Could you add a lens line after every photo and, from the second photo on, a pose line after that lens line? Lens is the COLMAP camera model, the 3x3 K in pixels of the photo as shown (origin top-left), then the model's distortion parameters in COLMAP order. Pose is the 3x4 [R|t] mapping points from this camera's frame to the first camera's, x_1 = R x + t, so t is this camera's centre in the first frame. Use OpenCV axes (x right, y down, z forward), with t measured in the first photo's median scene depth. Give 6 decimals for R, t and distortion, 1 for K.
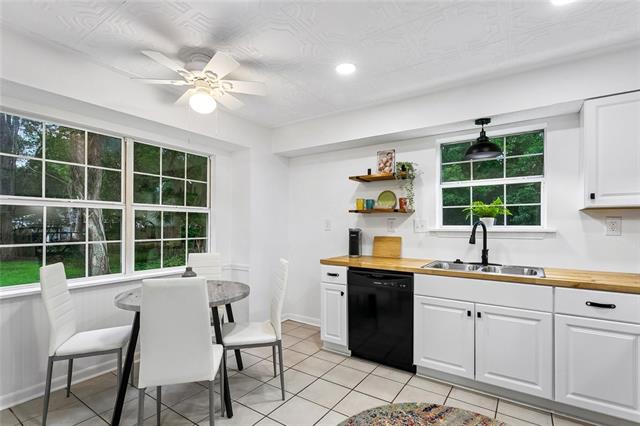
lens RADIAL K [[305.4, 0, 318.1], [0, 305.4, 219.8], [0, 0, 1]] dist [0.000586, 0.001573]
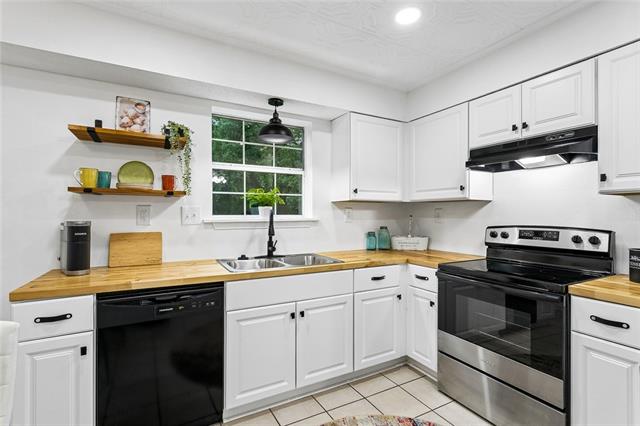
lens RADIAL K [[305.4, 0, 322.4], [0, 305.4, 208.3], [0, 0, 1]] dist [0.000586, 0.001573]
pose [[0.450106, 0.014457, 0.892858, -0.199889], [-0.014676, 0.999854, -0.008790, 0.004012], [-0.892854, -0.009147, 0.450253, 0.418771]]
